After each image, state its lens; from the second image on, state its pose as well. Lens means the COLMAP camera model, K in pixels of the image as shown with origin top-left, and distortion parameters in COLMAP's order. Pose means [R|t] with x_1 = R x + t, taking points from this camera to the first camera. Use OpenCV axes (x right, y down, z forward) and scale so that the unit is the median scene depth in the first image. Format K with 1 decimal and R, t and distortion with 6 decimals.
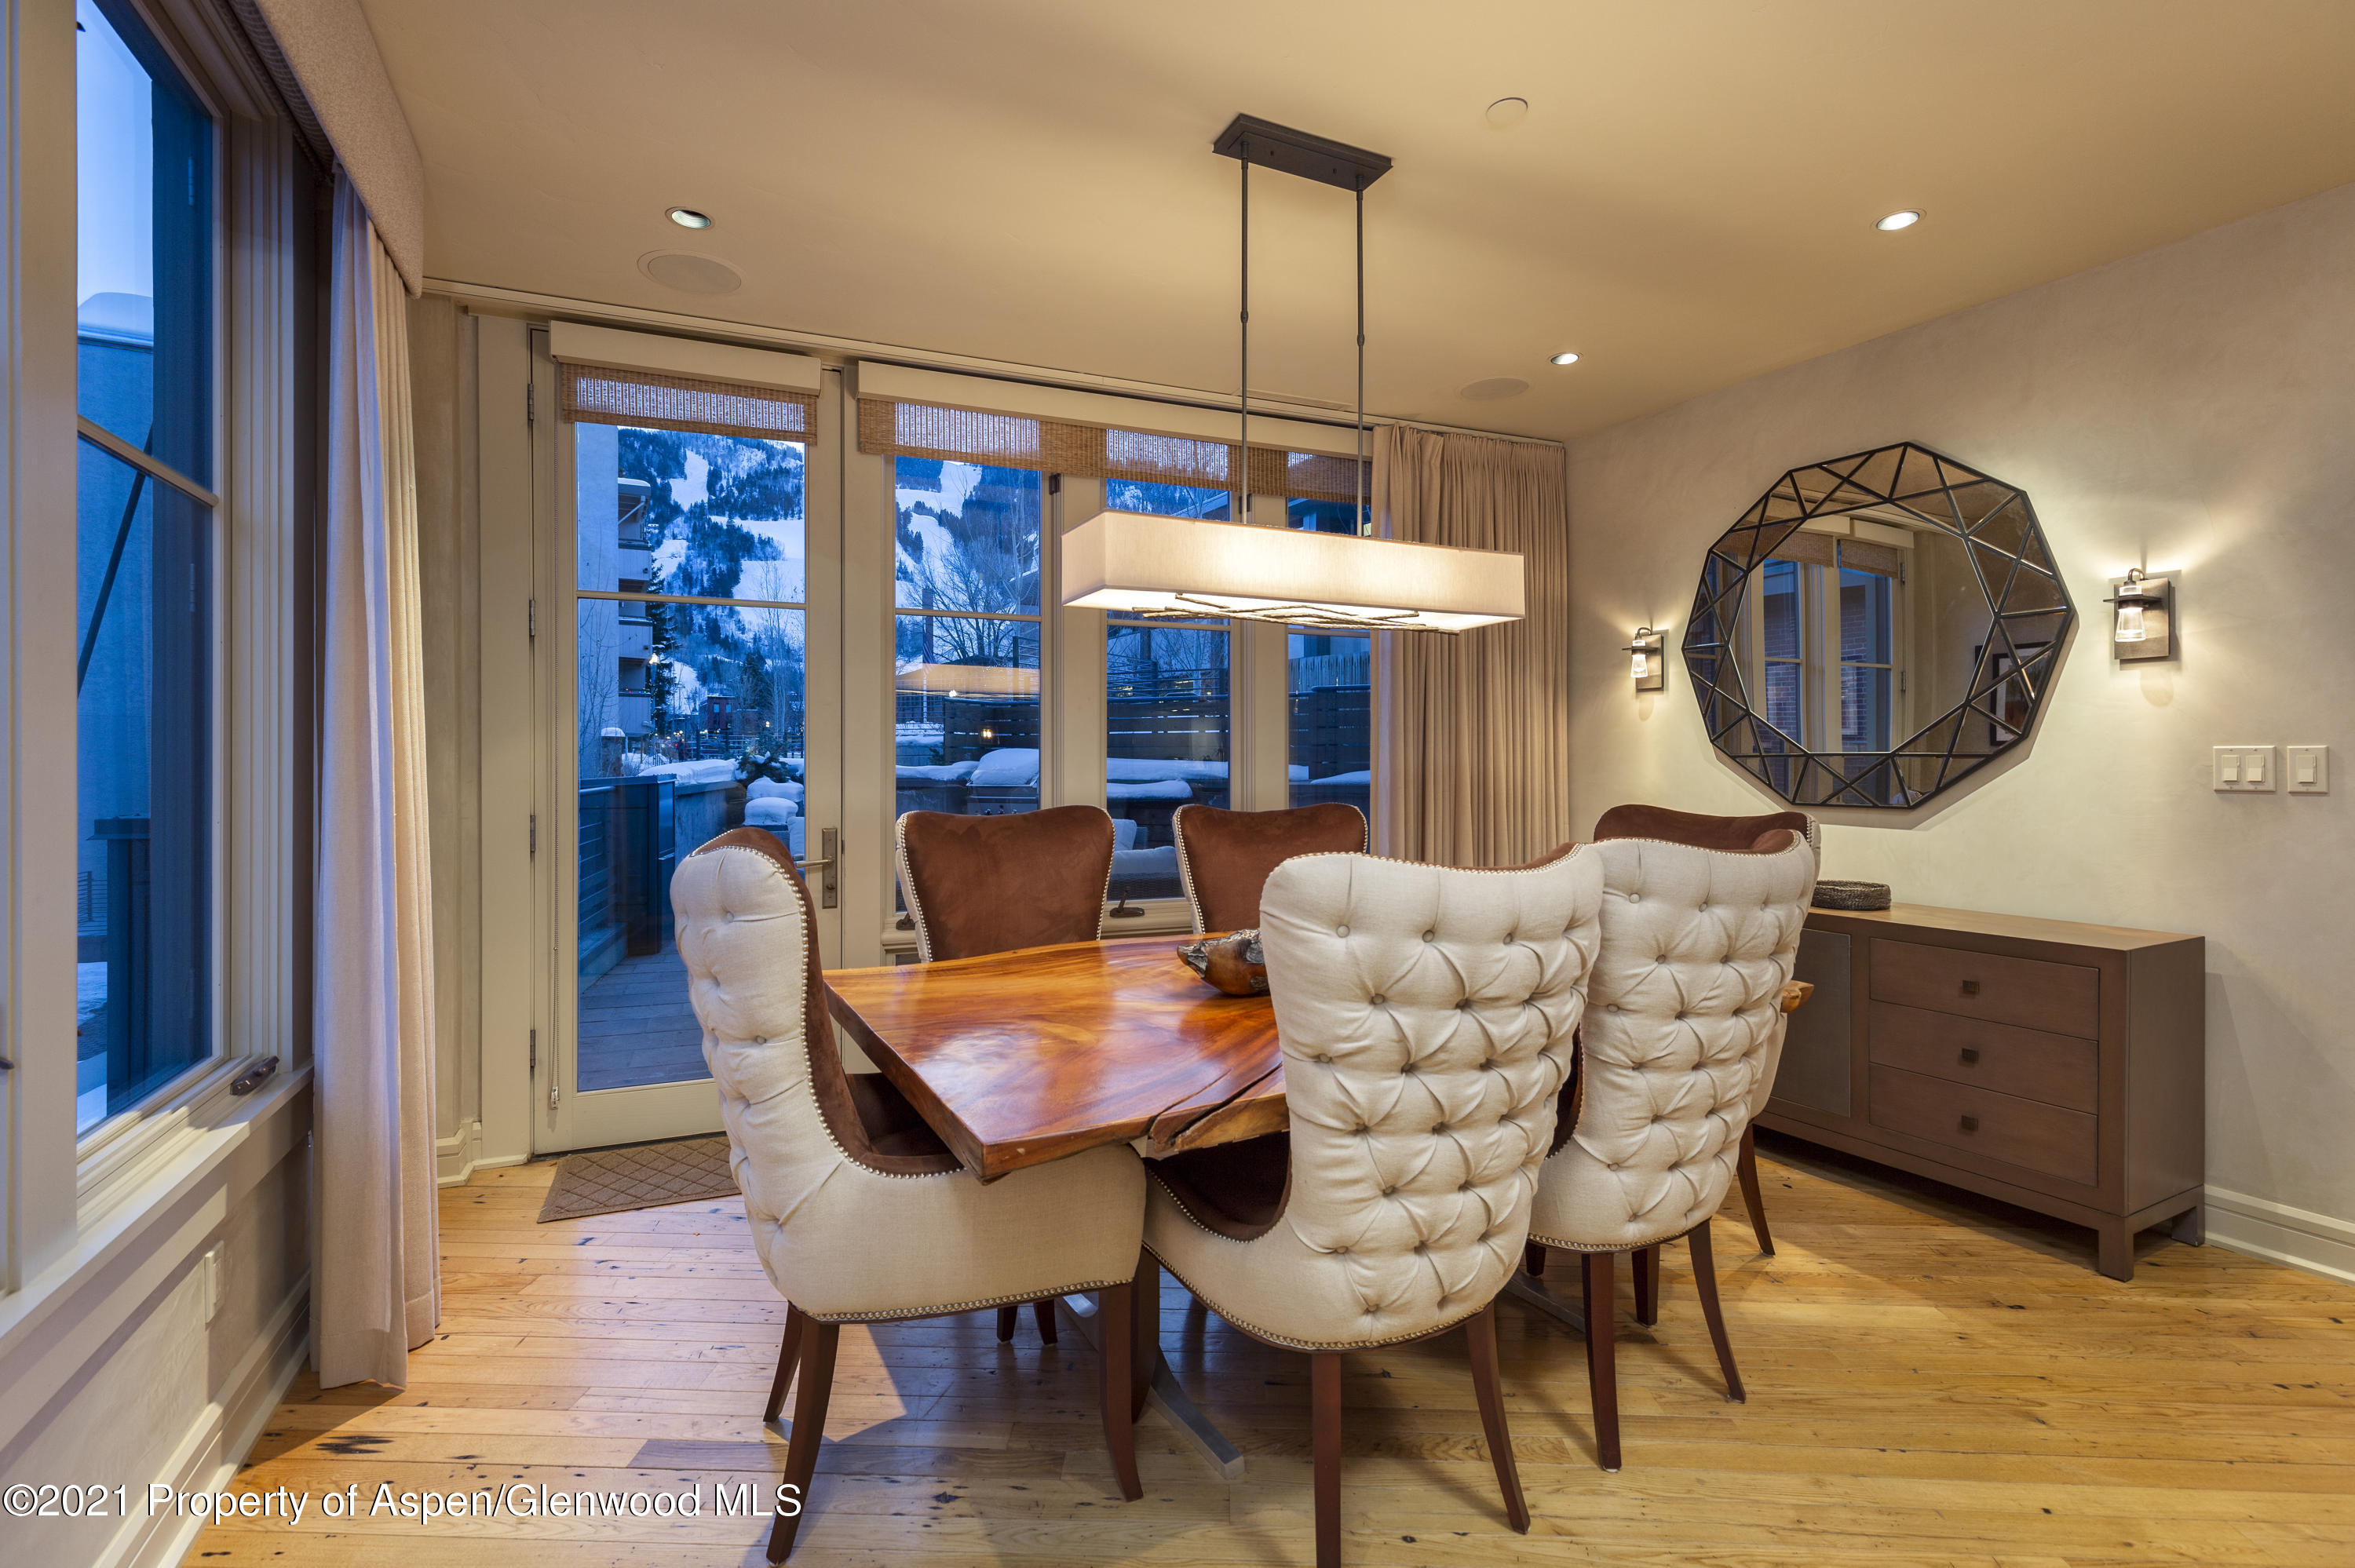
lens RADIAL K [[1112.2, 0, 1176.9], [0, 1112.2, 768.4], [0, 0, 1]] dist [0.000693, 0.000090]
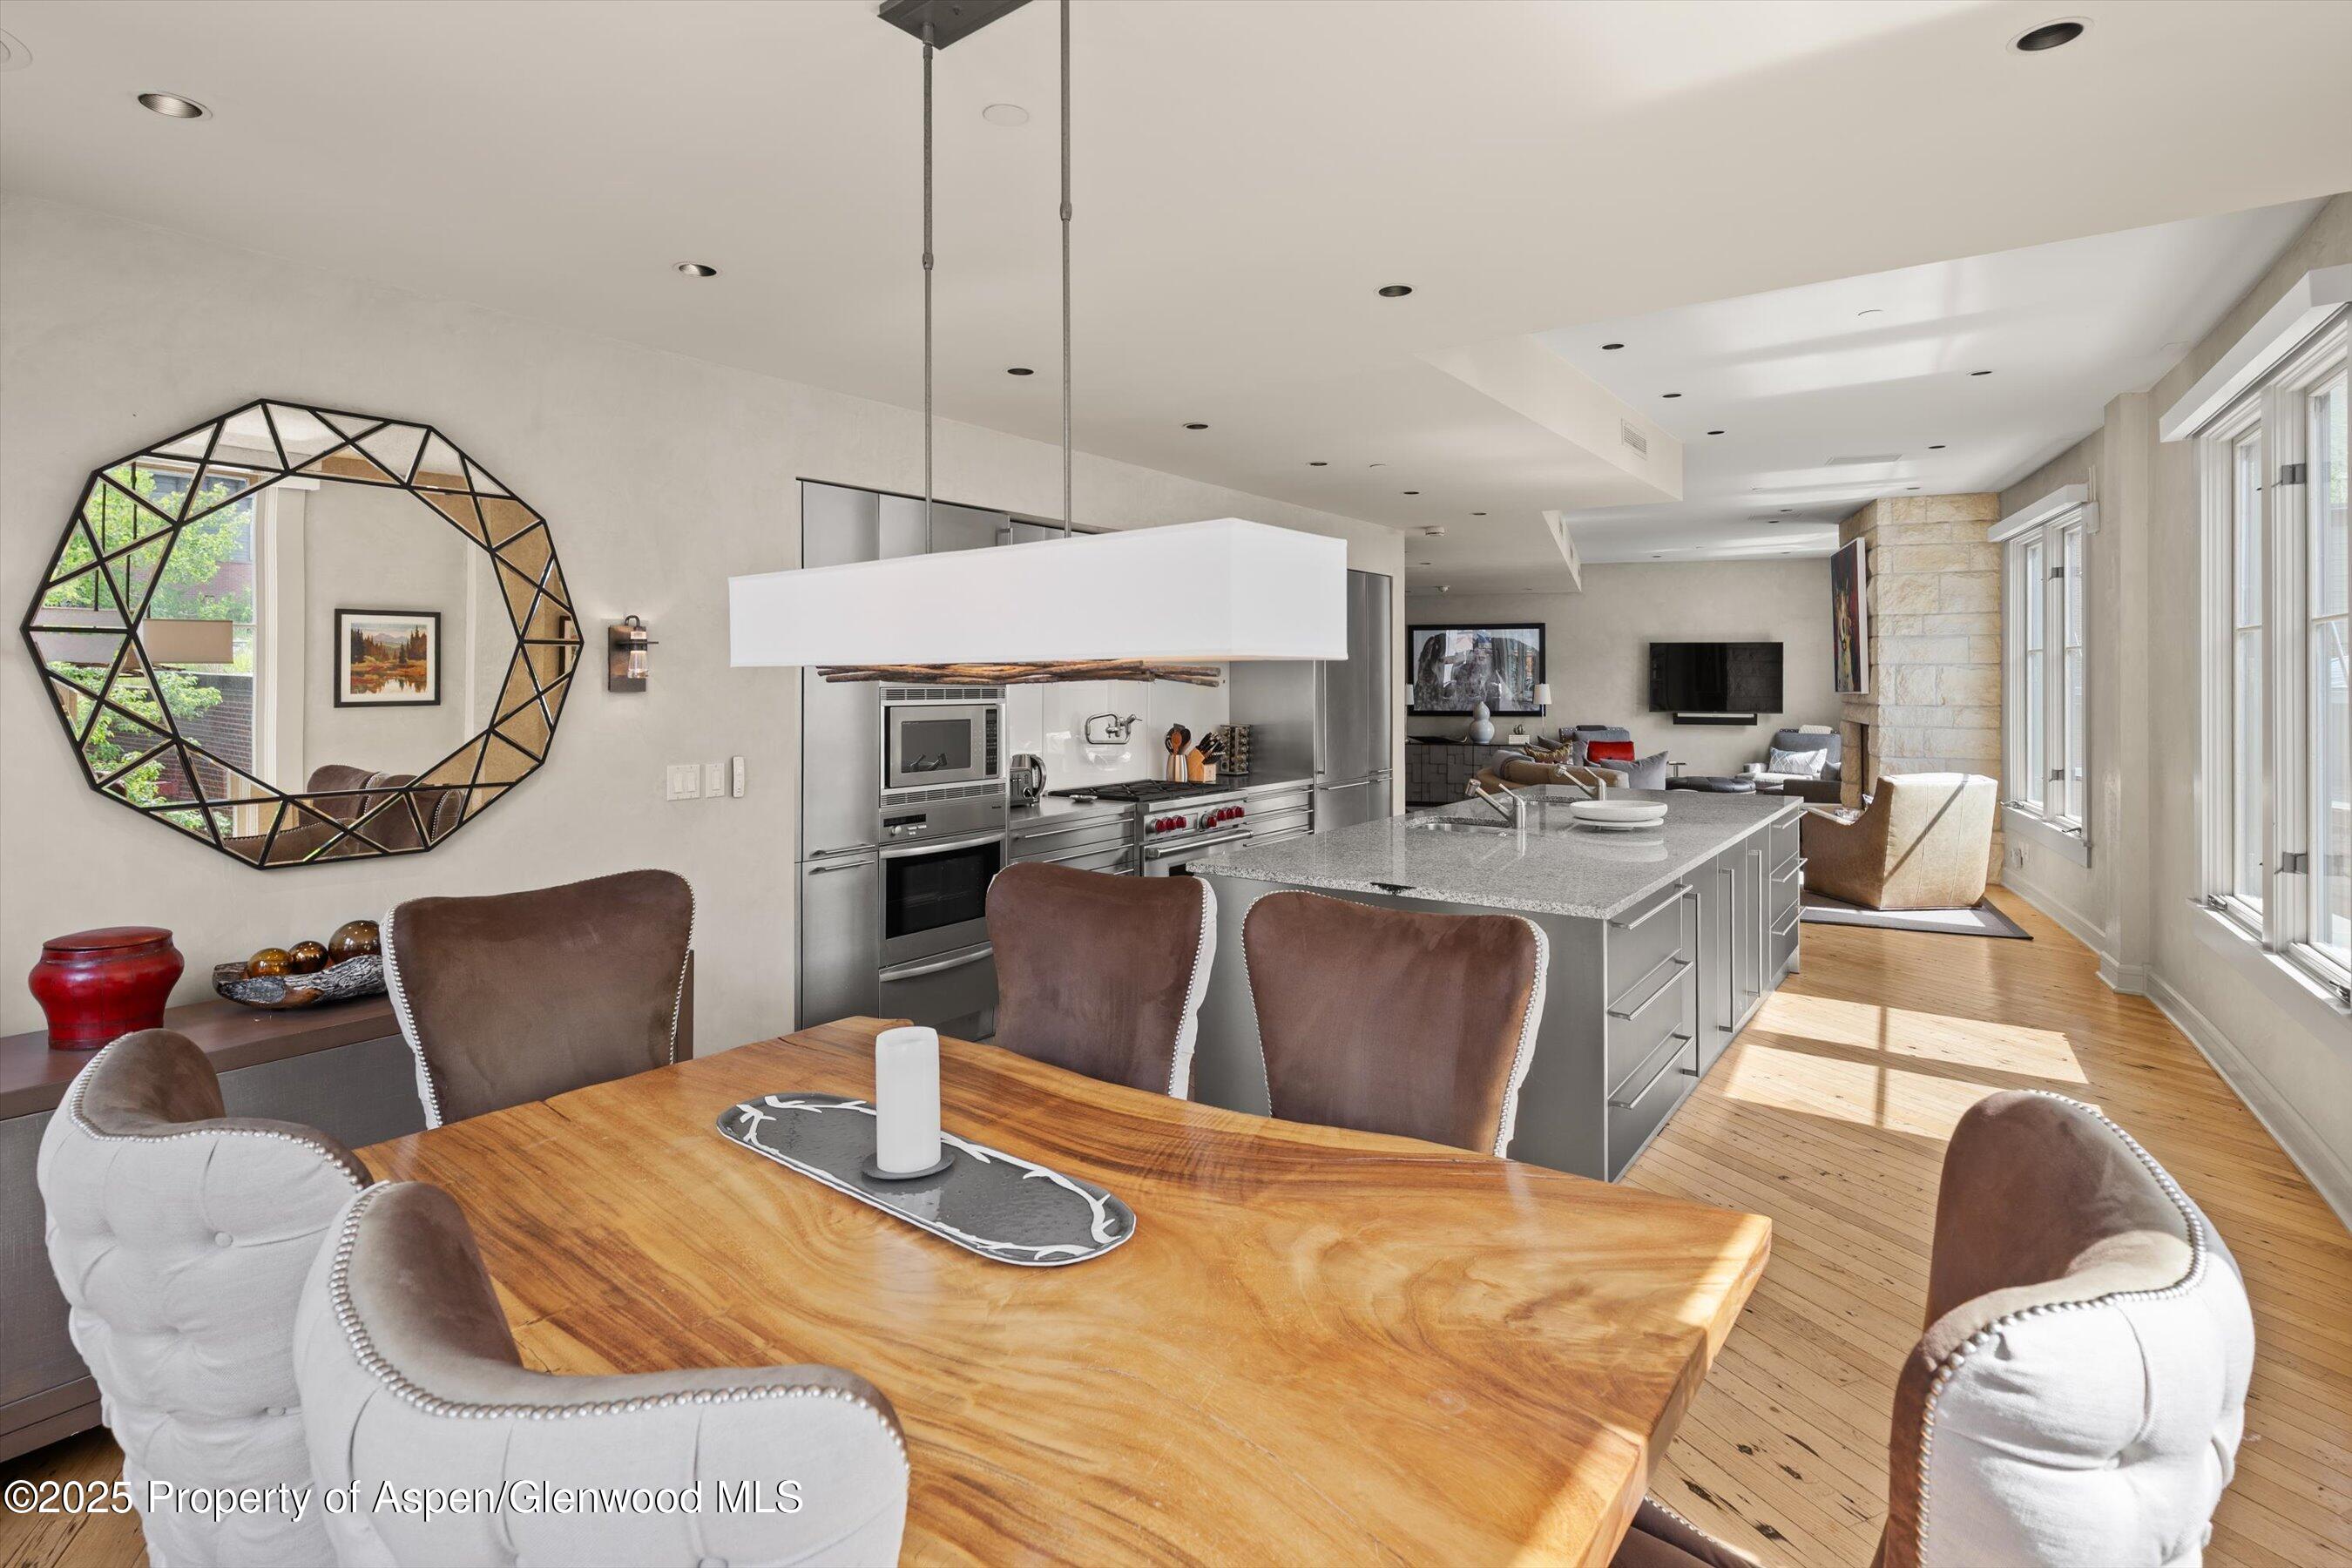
lens RADIAL K [[1161.6, 0, 1184.8], [0, 1161.6, 687.0], [0, 0, 1]] dist [-0.001850, -0.000007]
pose [[-0.447390, -0.006347, 0.894316, -0.390787], [0.004818, 0.999943, 0.009508, -0.092550], [-0.894326, 0.008563, -0.447334, 0.842426]]
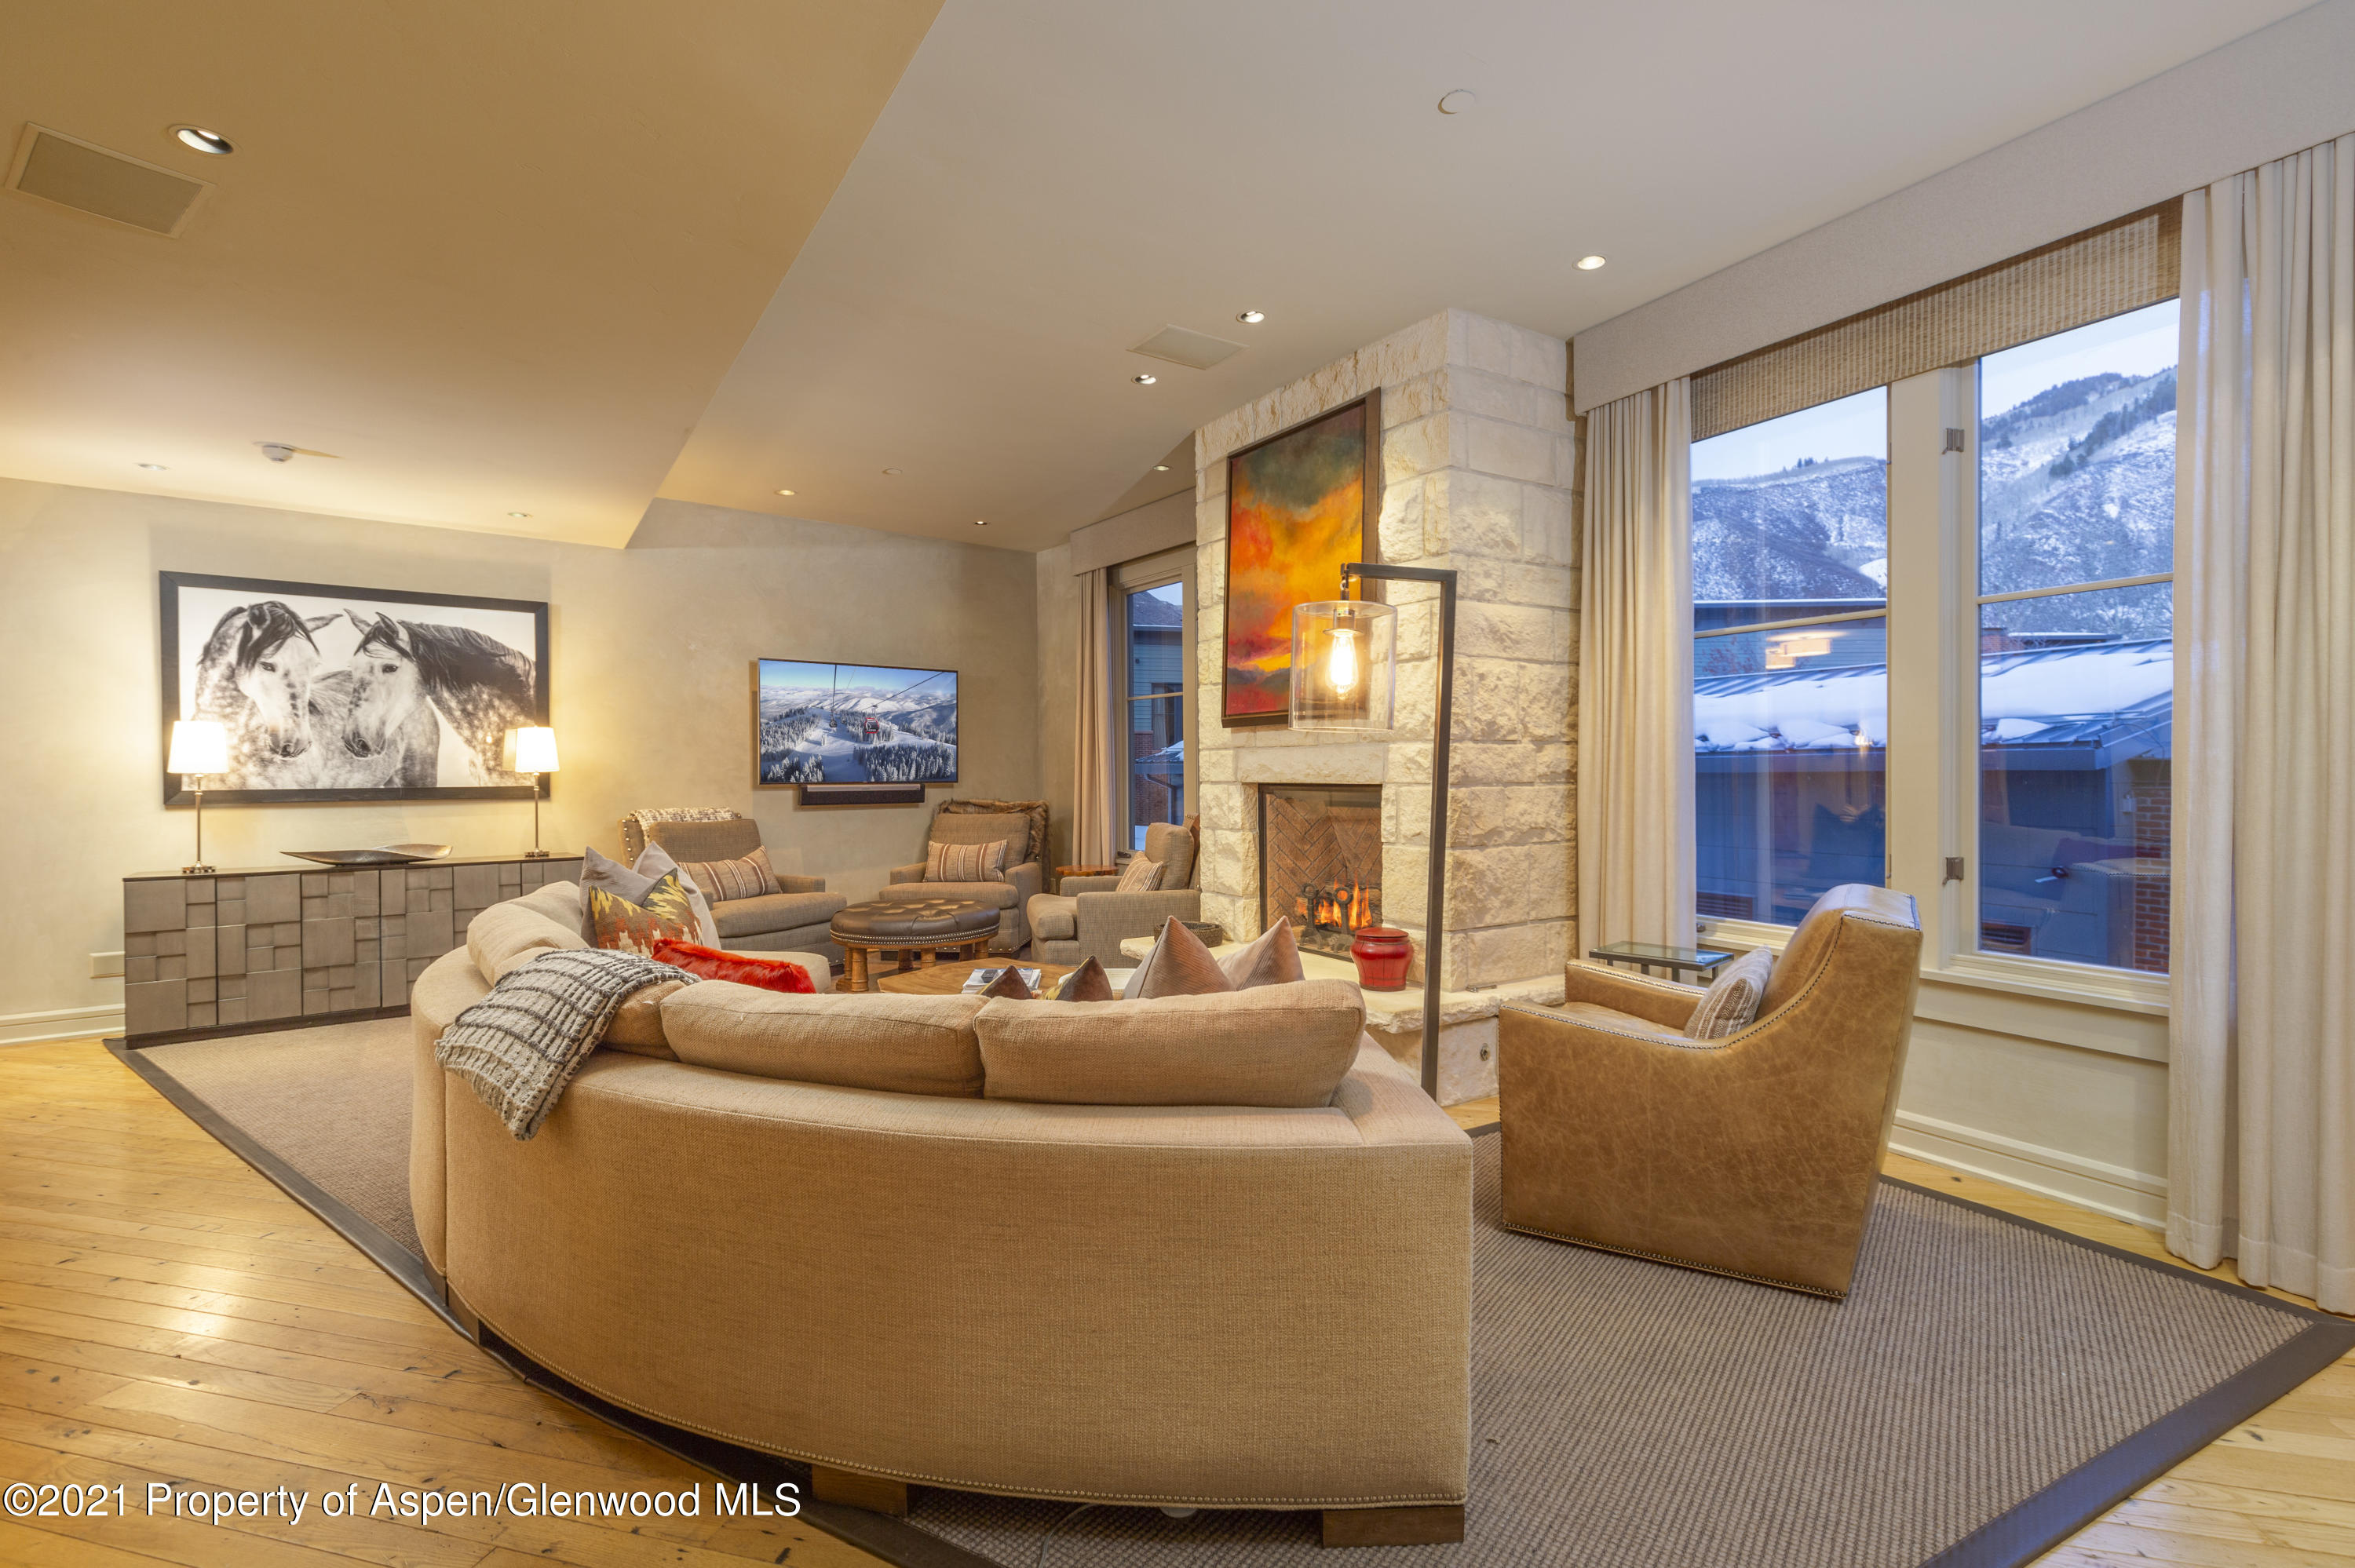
lens RADIAL K [[1109.3, 0, 1177.5], [0, 1109.3, 784.0], [0, 0, 1]] dist [0.020885, 0.000139]
pose [[-0.980934, 0.001243, 0.194339, 1.241770], [0.004670, 0.999842, 0.017179, 0.002916], [-0.194287, 0.017759, -0.980784, -0.433914]]
